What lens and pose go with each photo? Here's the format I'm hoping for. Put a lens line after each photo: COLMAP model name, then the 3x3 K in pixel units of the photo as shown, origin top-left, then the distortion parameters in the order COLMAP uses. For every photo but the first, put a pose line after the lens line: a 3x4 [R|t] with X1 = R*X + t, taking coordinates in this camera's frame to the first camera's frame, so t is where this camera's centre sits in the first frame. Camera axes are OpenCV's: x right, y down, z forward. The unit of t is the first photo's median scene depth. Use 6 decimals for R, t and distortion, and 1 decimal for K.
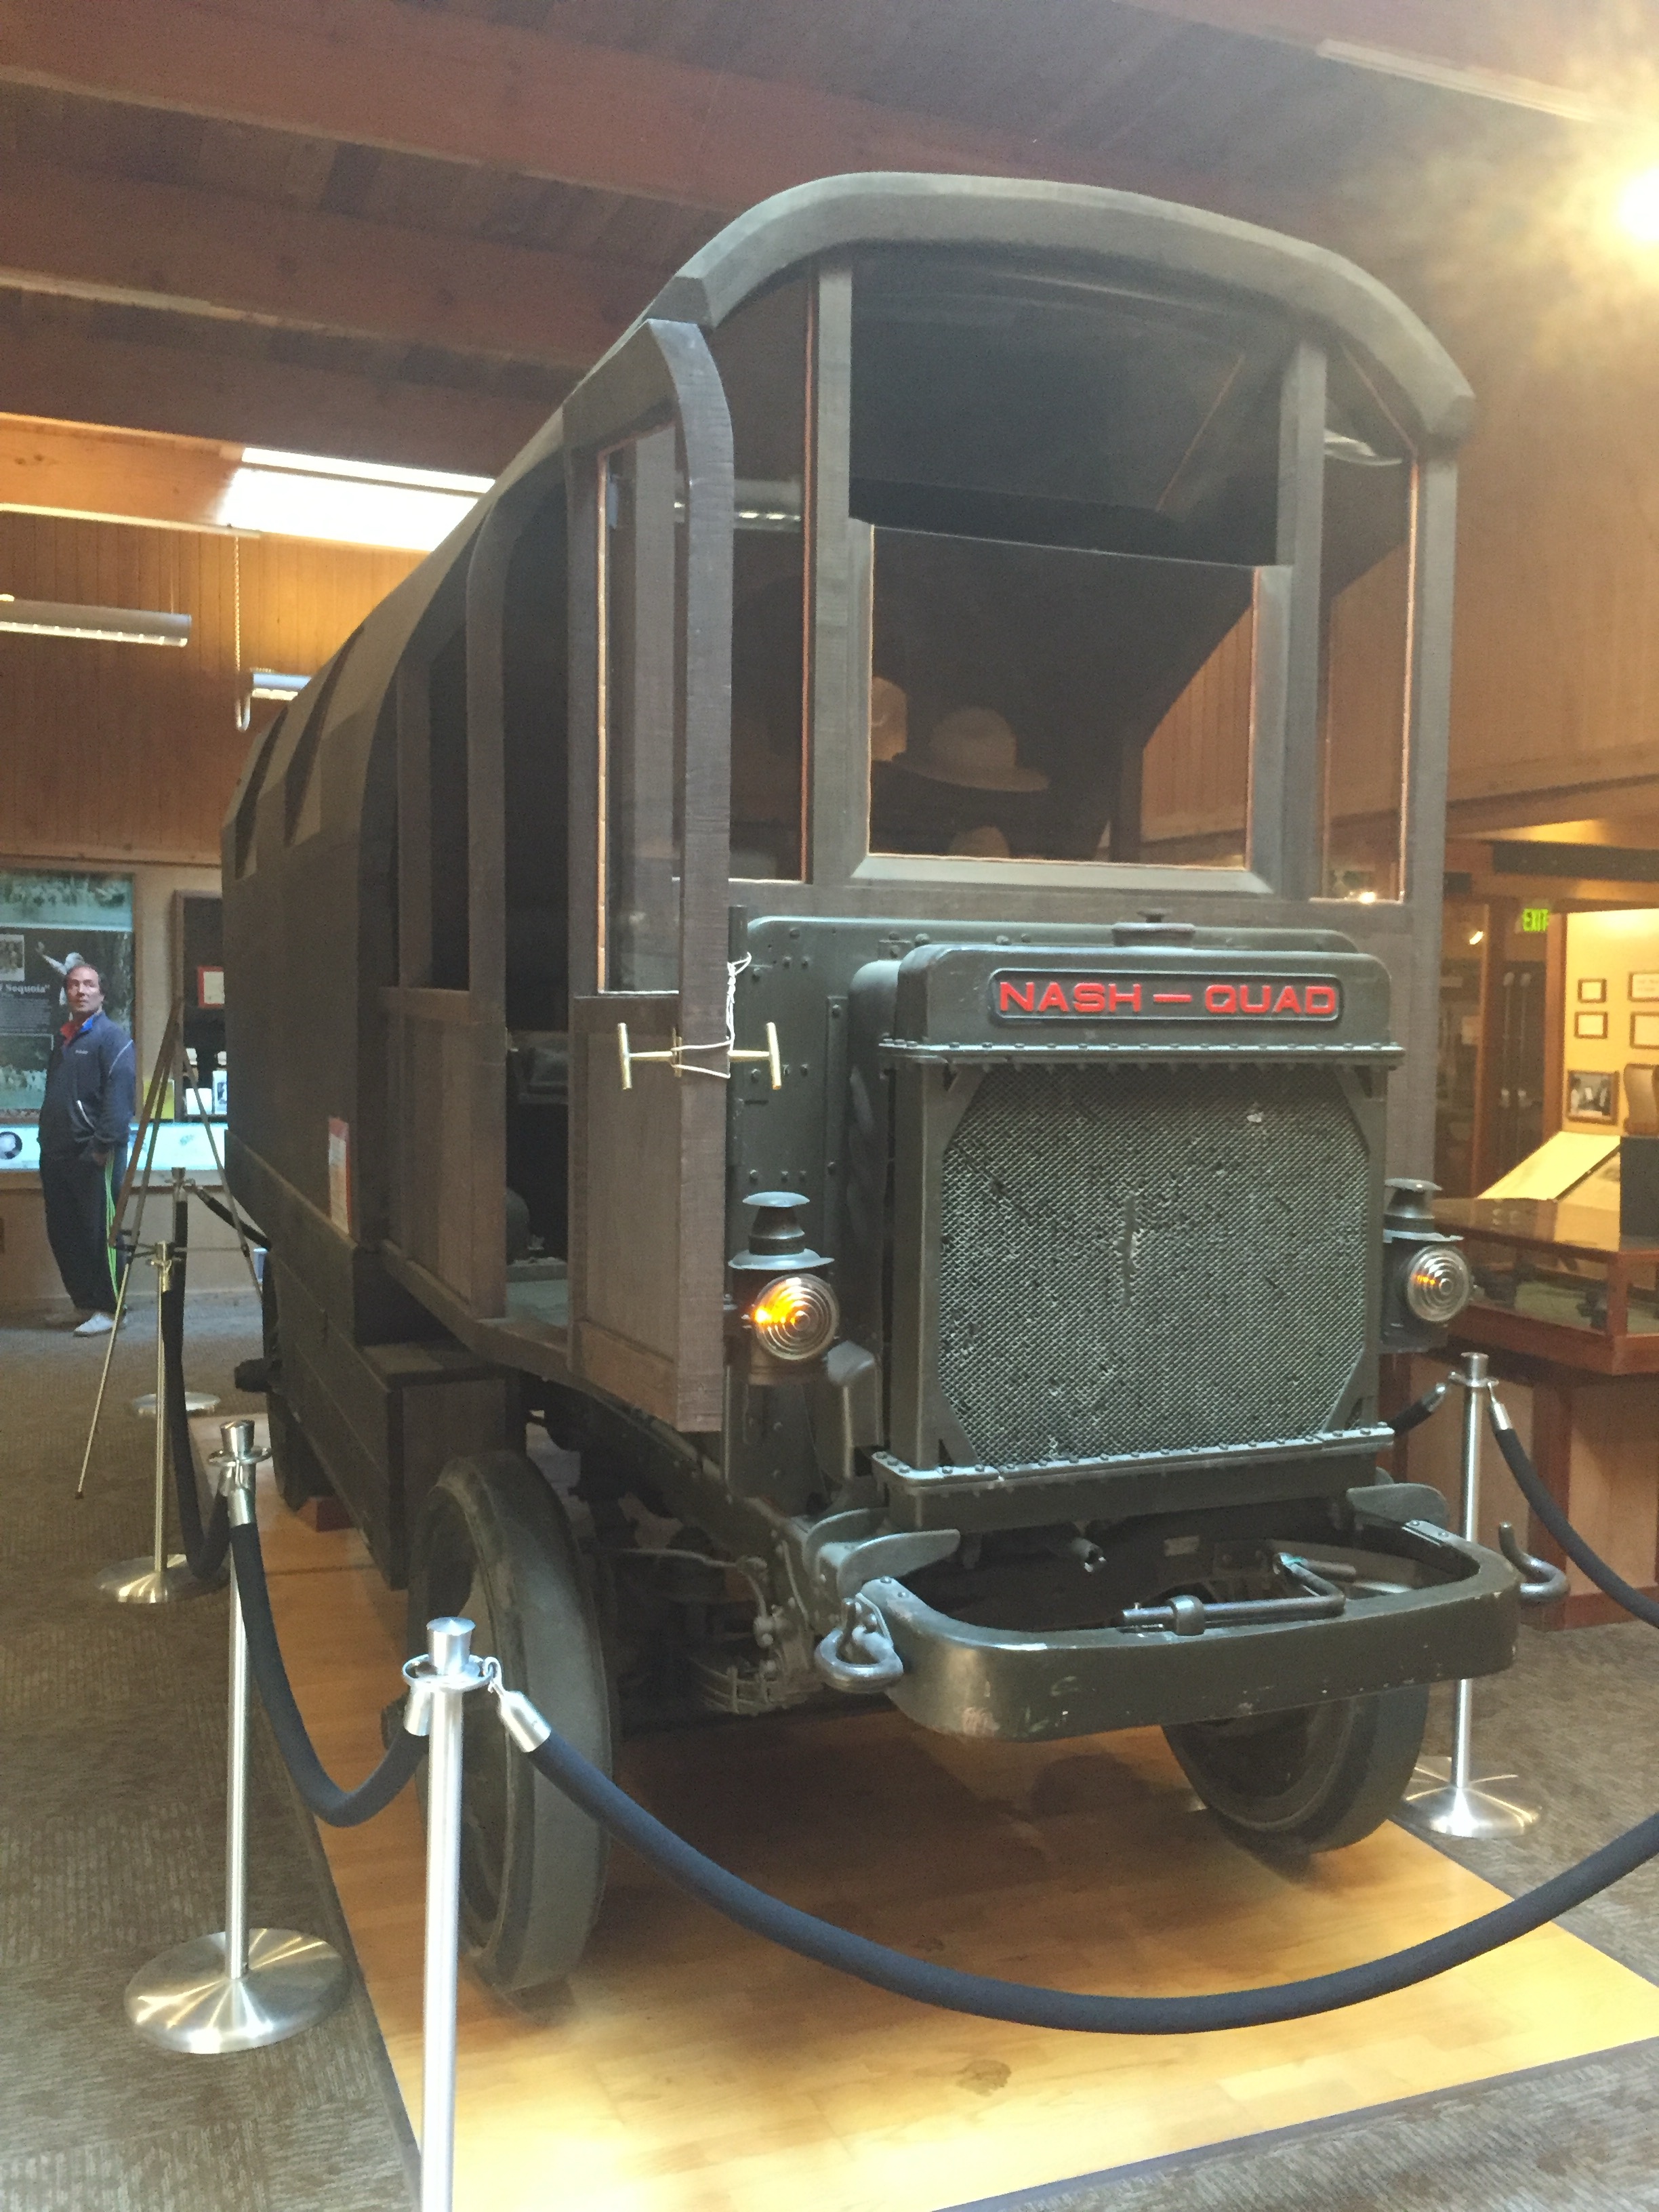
lens RADIAL K [[1908.2, 0, 831.0], [0, 1908.2, 1108.2], [0, 0, 1]] dist [0.073692, -0.105002]
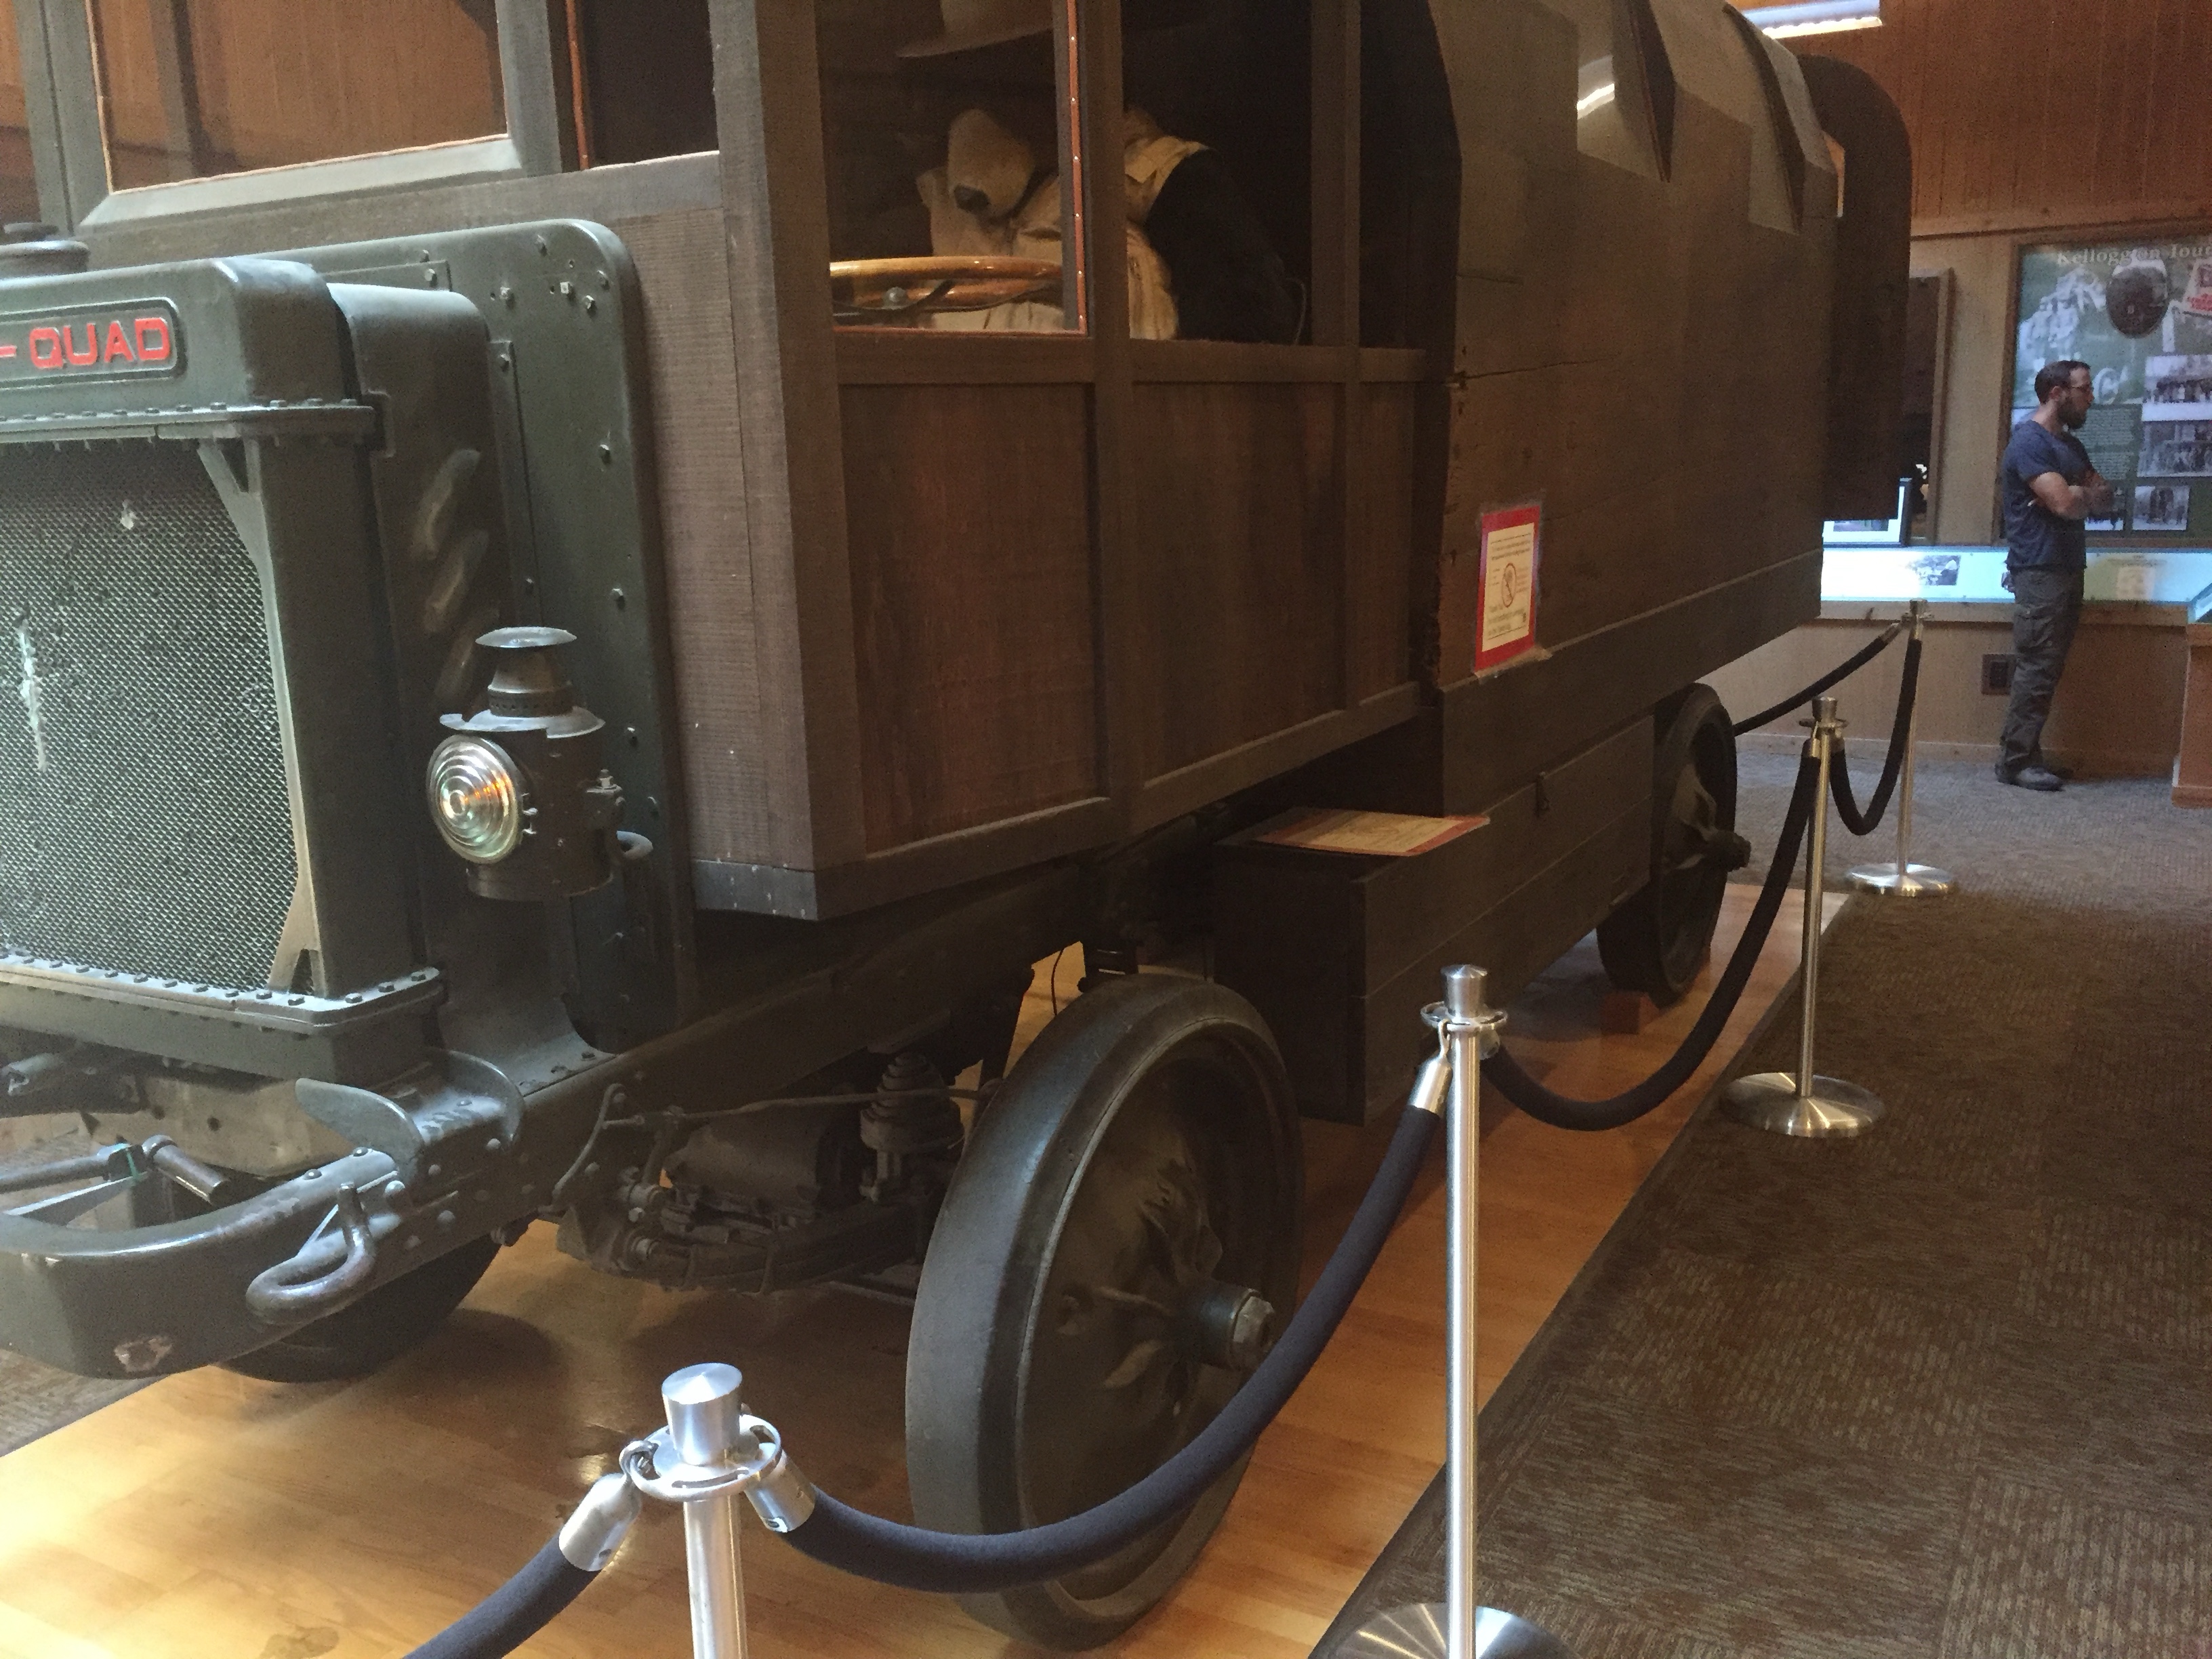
lens RADIAL K [[1908.2, 0, 1106.0], [0, 1908.2, 836.1], [0, 0, 1]] dist [0.073692, -0.105002]
pose [[0.618675, 0.124377, -0.775739, 1.001554], [-0.004400, 0.987922, 0.154889, 0.007748], [0.785634, -0.092413, 0.611750, 0.850076]]
